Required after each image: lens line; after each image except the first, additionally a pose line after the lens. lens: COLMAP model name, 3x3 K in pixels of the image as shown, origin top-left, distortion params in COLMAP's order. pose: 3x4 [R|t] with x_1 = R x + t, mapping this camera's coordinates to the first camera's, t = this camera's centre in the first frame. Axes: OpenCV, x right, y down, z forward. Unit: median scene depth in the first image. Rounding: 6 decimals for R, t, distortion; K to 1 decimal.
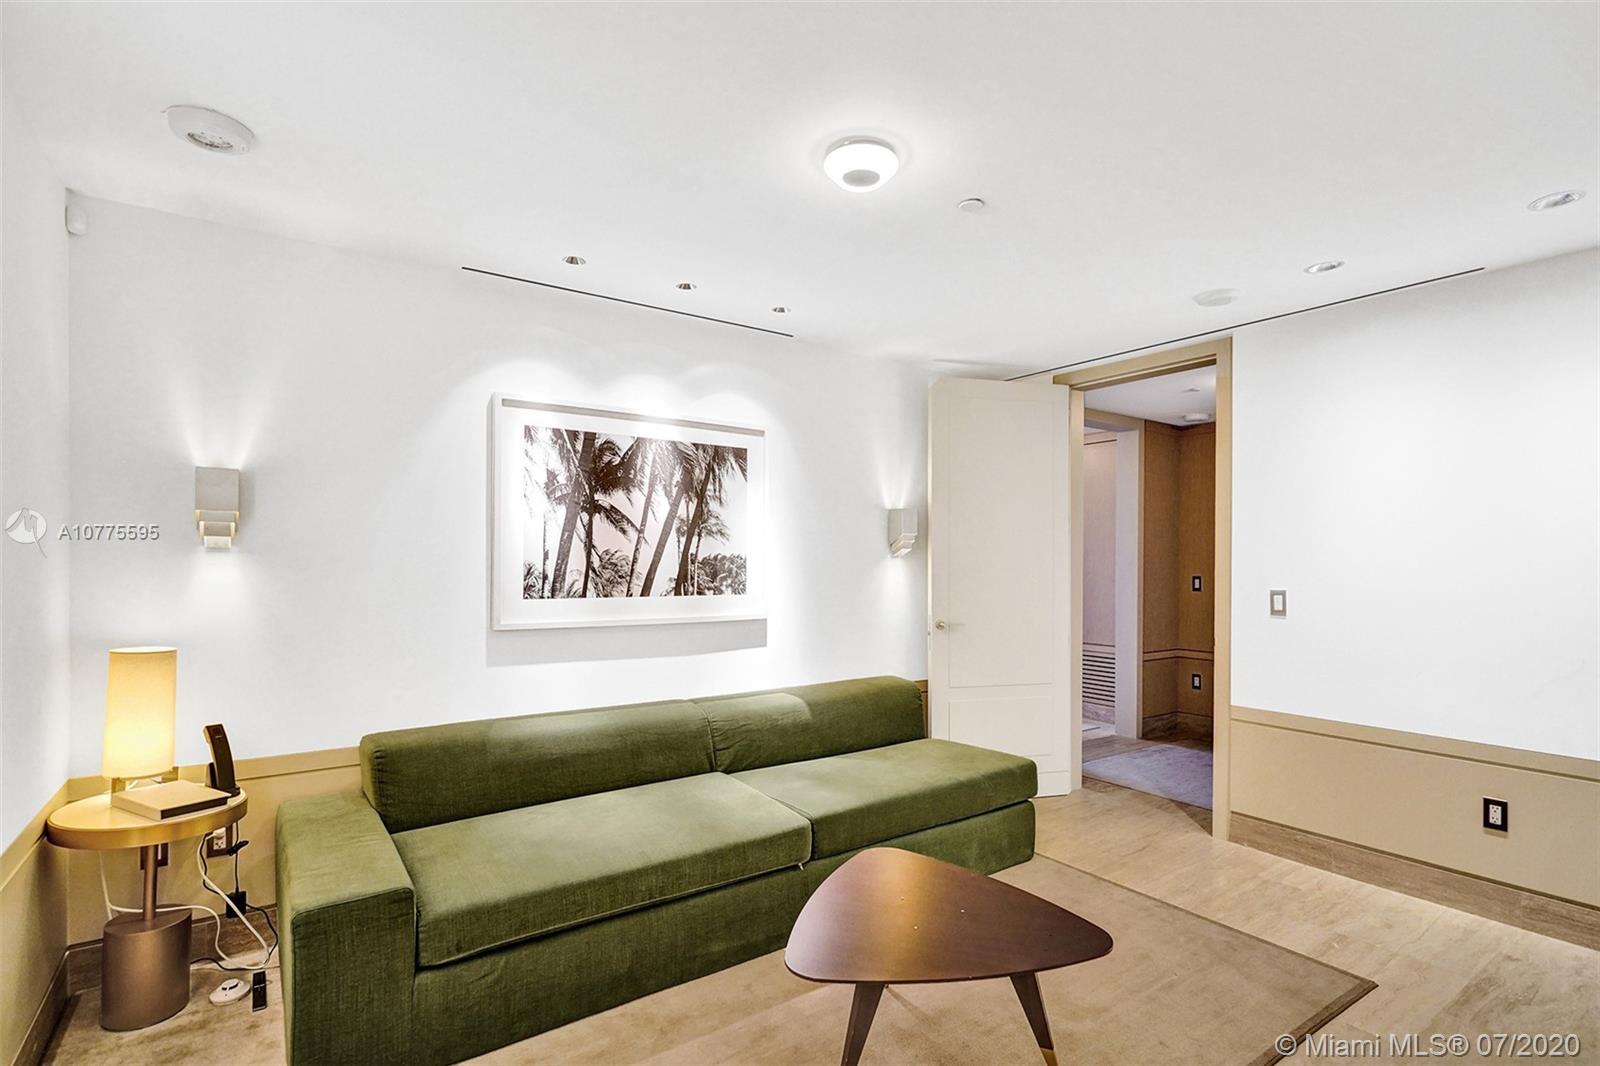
lens RADIAL K [[760.6, 0, 807.4], [0, 760.6, 508.2], [0, 0, 1]] dist [0.001144, 0.000035]
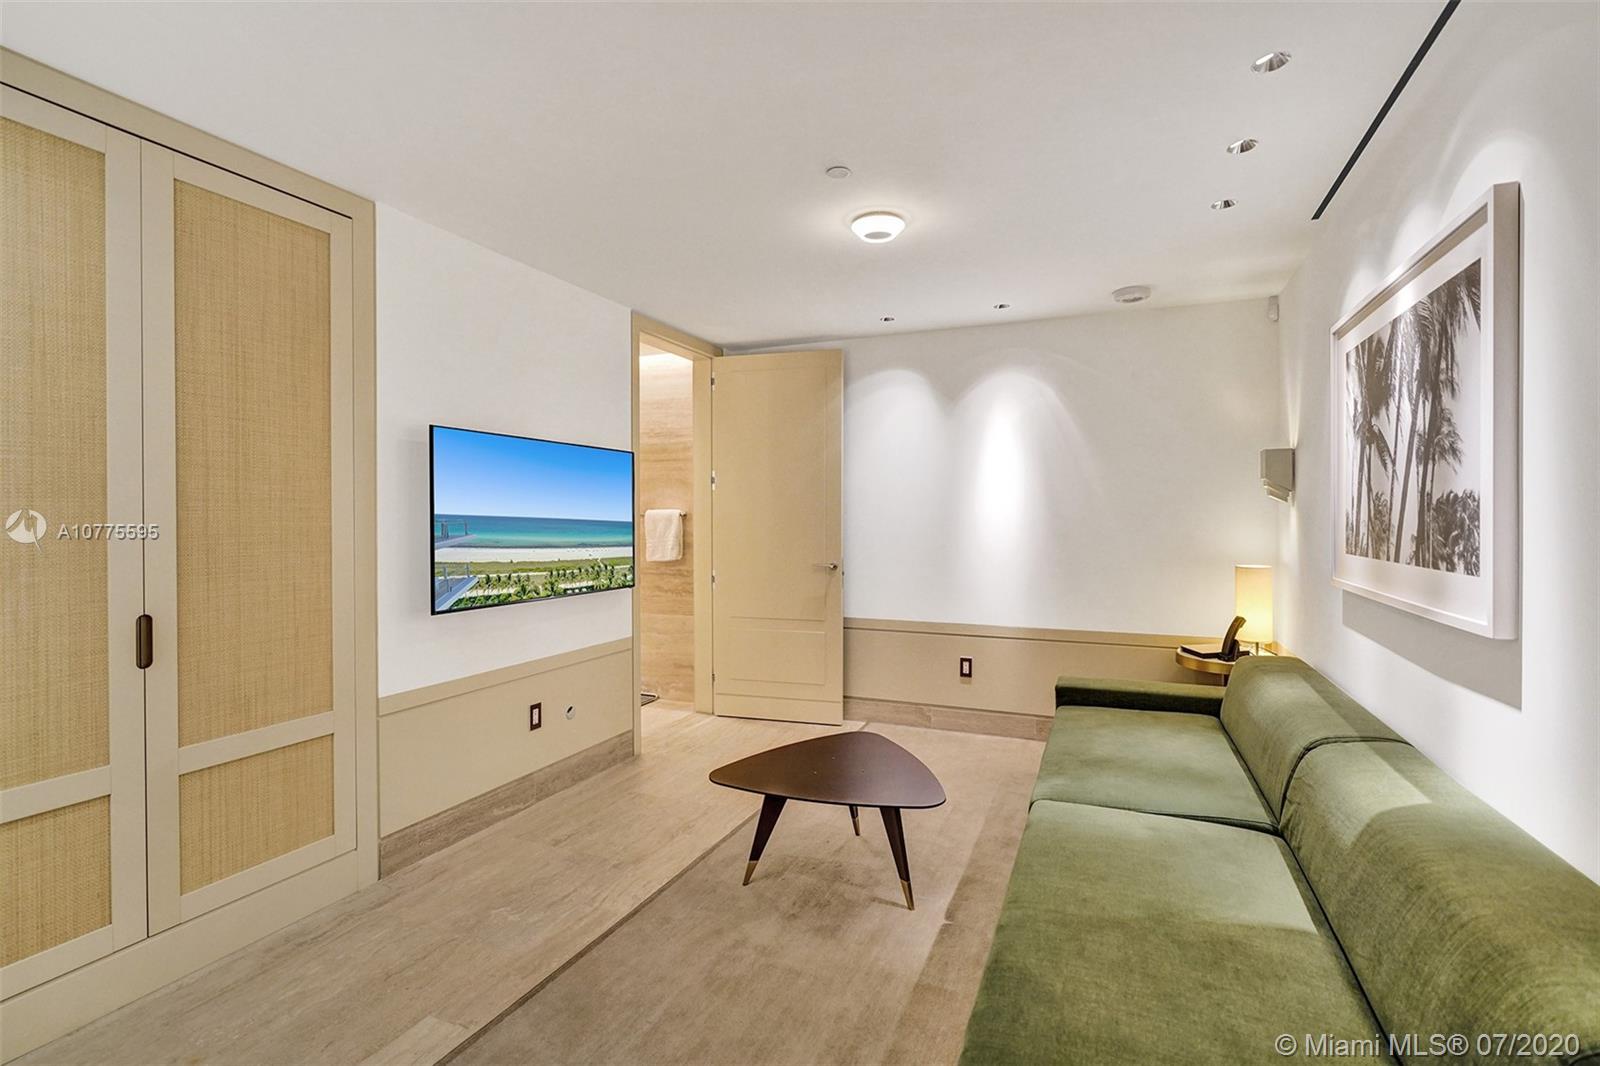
lens RADIAL K [[737.8, 0, 801.2], [0, 737.8, 553.8], [0, 0, 1]] dist [0.001102, 0.000109]
pose [[-0.875684, -0.003313, -0.482873, 0.573186], [-0.002652, 0.999994, -0.002053, 0.118634], [0.482877, -0.000517, -0.875688, 1.394442]]
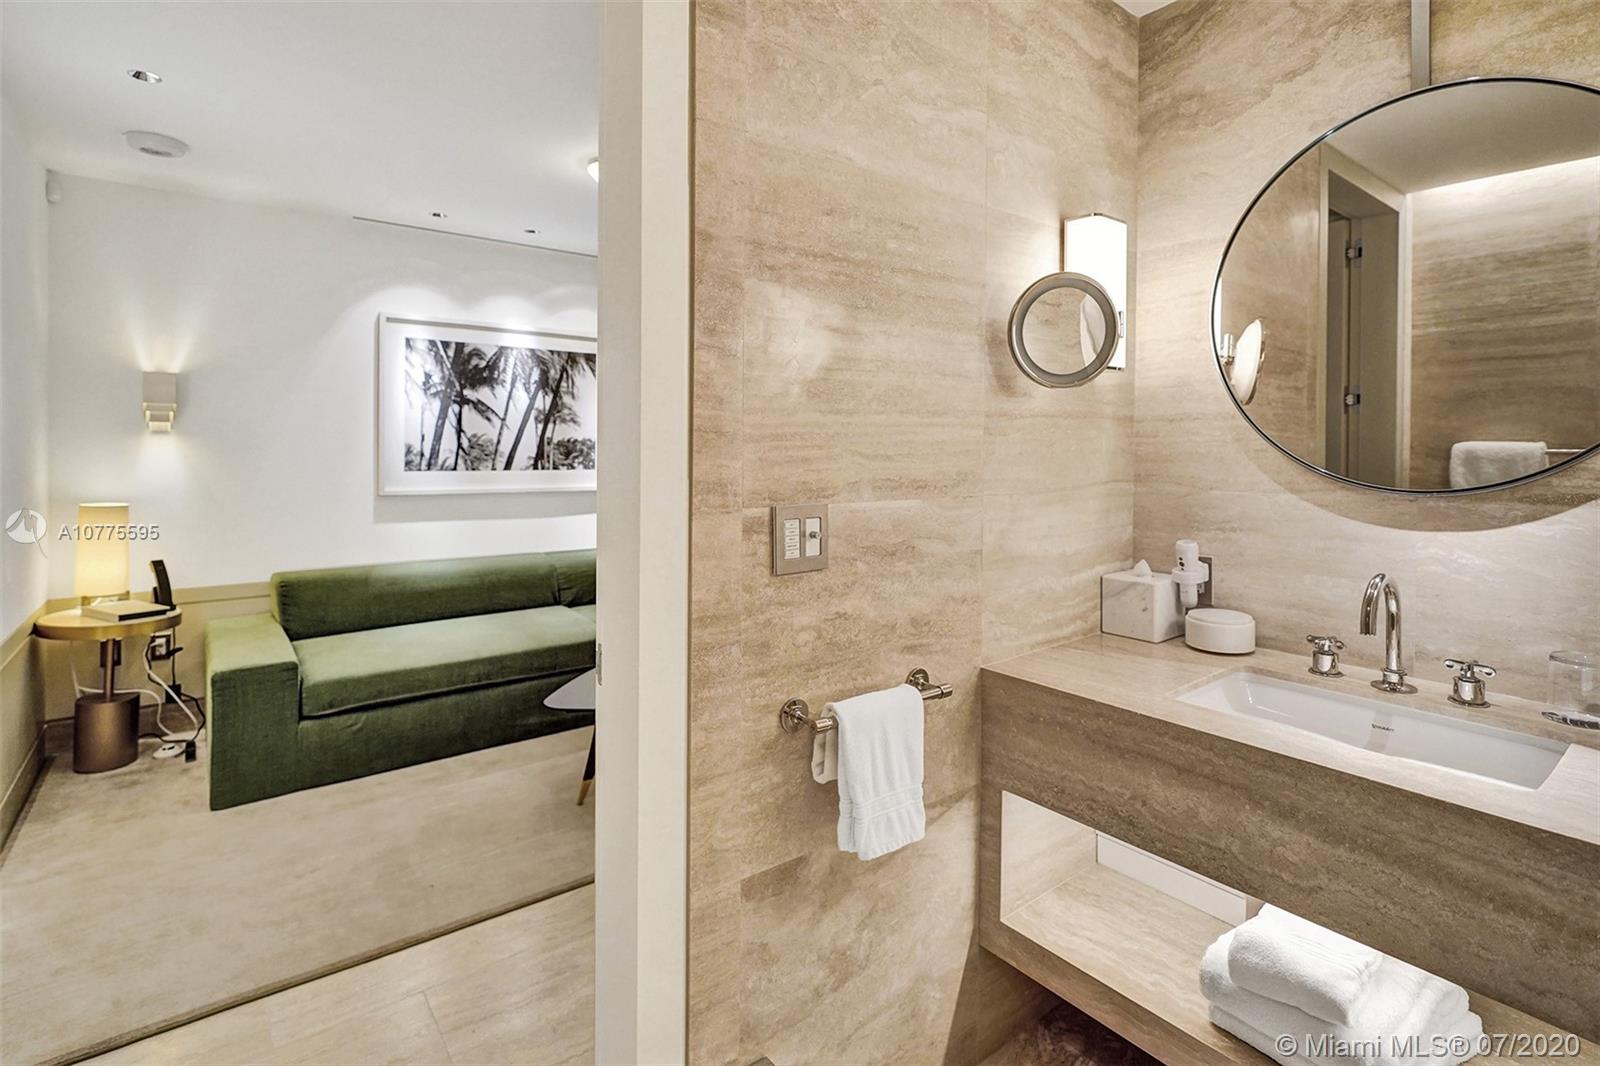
lens RADIAL K [[760.2, 0, 800.8], [0, 760.2, 398.0], [0, 0, 1]] dist [0.000940, -0.000013]
pose [[0.999123, 0.002235, 0.041820, 0.238965], [-0.002250, 0.999997, 0.000303, -0.007303], [-0.041820, -0.000397, 0.999125, -0.310621]]
